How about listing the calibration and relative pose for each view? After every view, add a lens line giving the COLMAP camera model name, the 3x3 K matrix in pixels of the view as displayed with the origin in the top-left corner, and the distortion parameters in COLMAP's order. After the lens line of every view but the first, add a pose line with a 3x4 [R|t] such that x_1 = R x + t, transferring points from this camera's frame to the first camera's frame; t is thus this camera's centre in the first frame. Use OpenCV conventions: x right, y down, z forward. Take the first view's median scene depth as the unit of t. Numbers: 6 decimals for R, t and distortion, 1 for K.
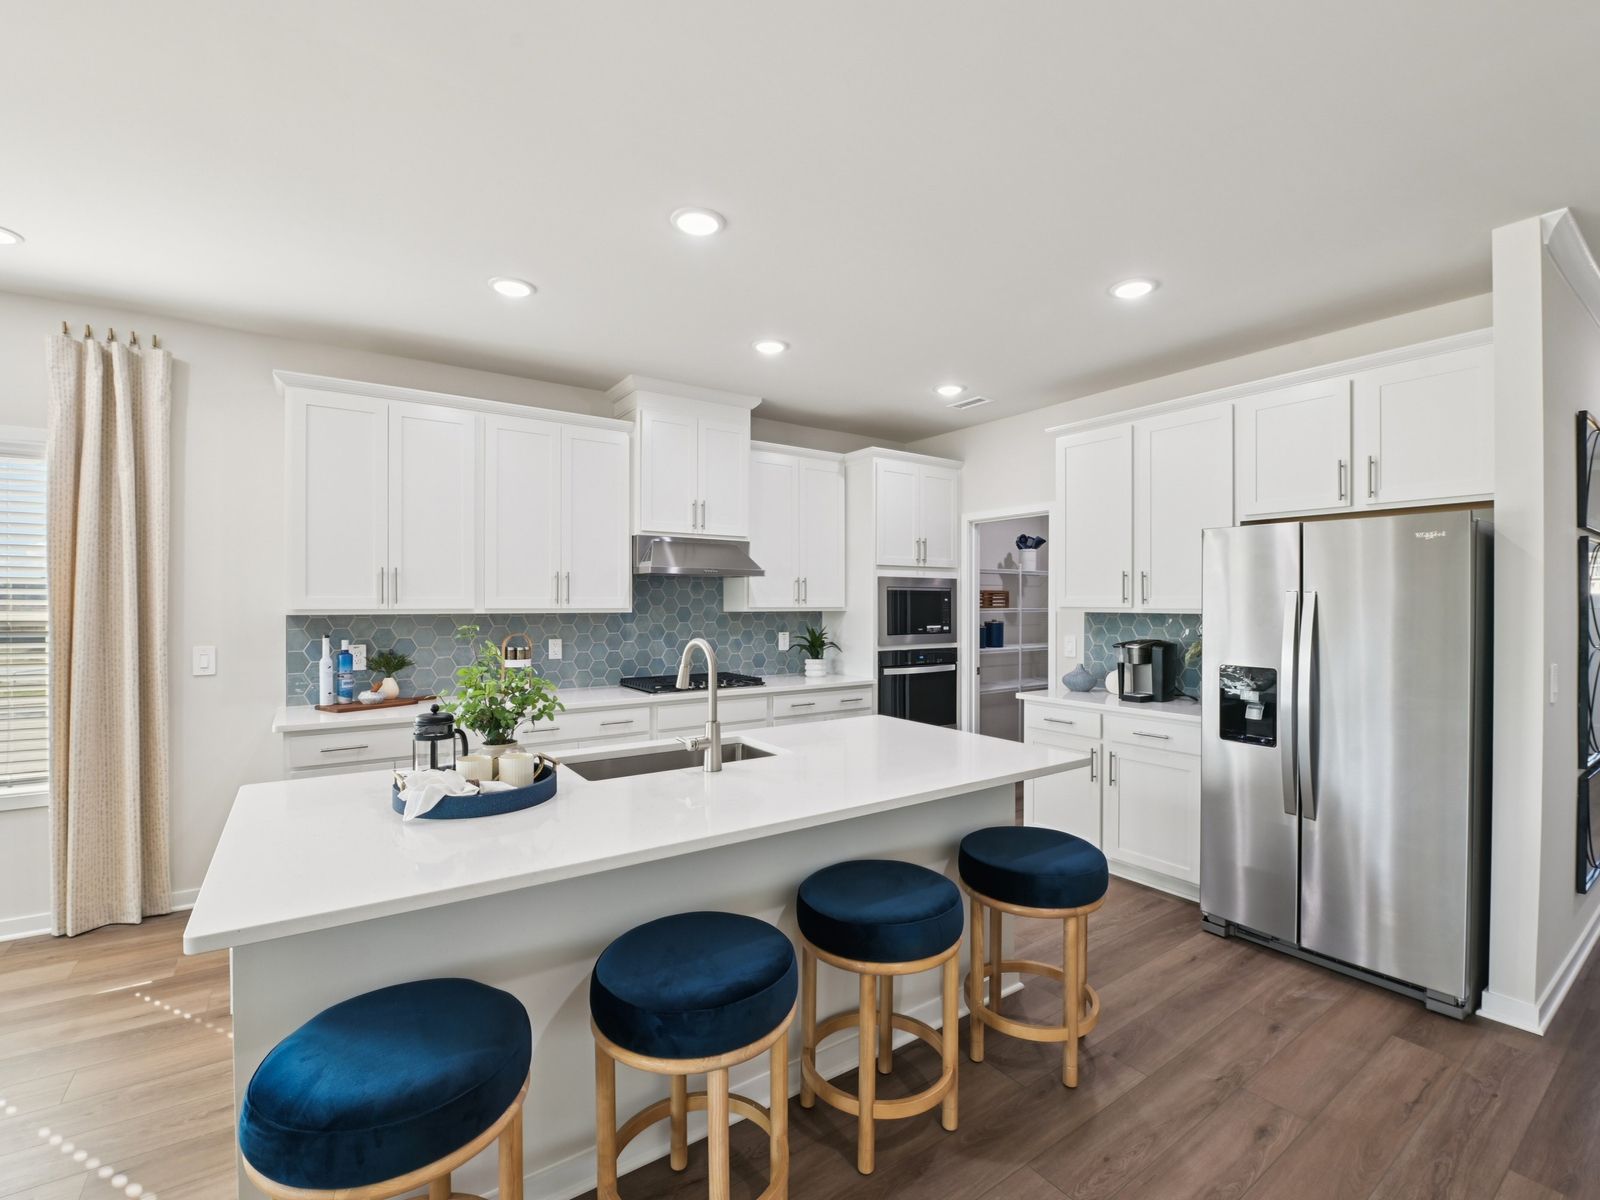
lens RADIAL K [[750.4, 0, 796.4], [0, 750.4, 589.1], [0, 0, 1]] dist [-0.000807, -0.008022]
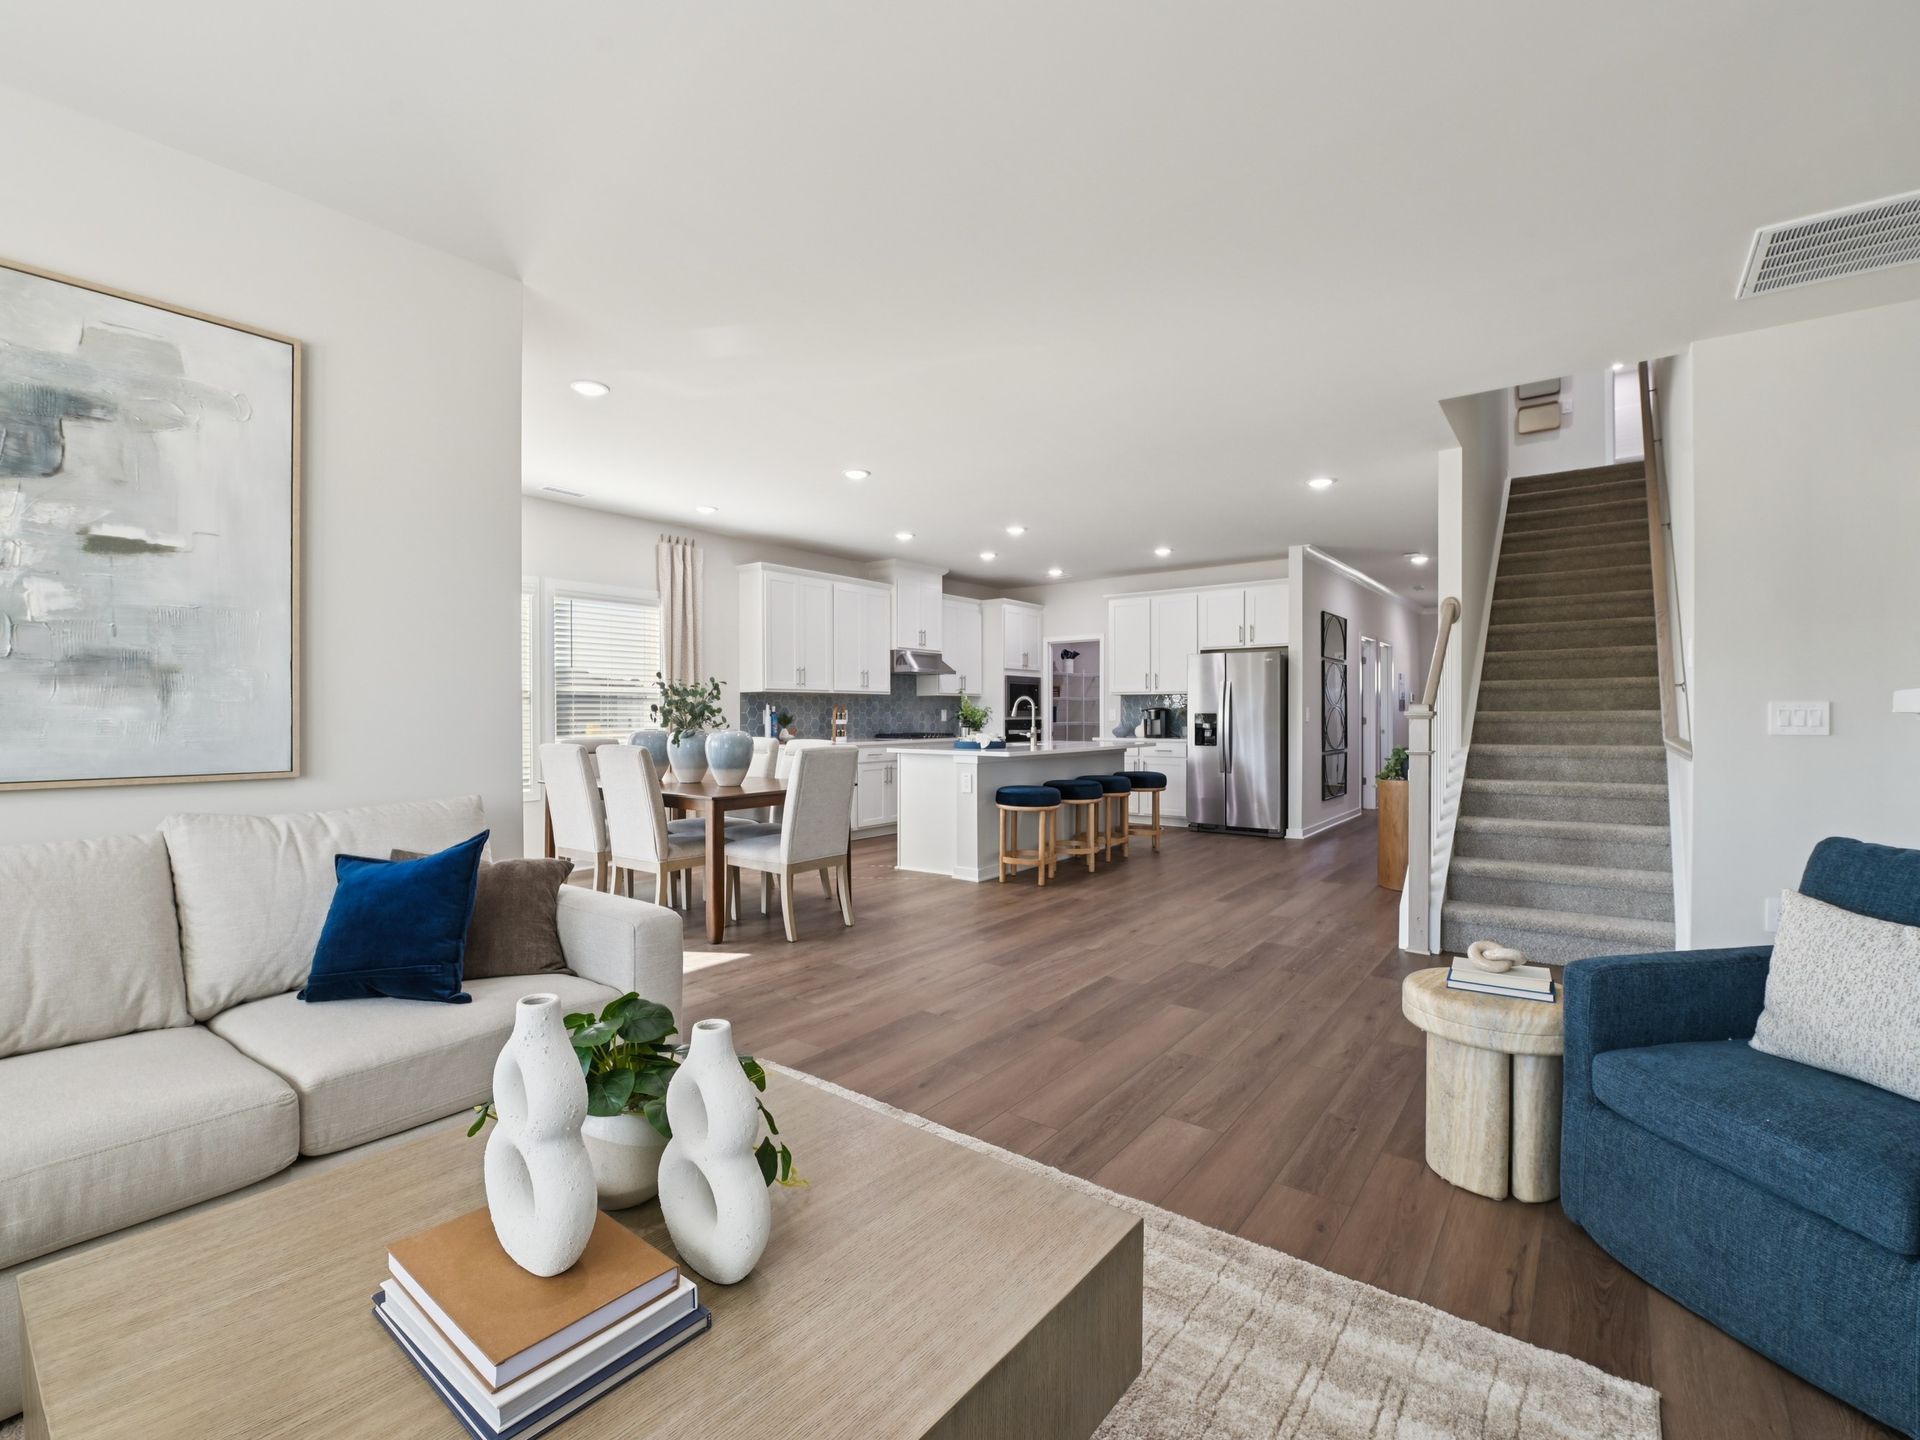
lens RADIAL K [[900.5, 0, 955.7], [0, 900.5, 706.9], [0, 0, 1]] dist [-0.000807, -0.008022]
pose [[0.945398, -0.002437, 0.325908, -0.754179], [-0.000822, 0.999951, 0.009862, 0.039353], [-0.325916, -0.009591, 0.945350, -1.005880]]
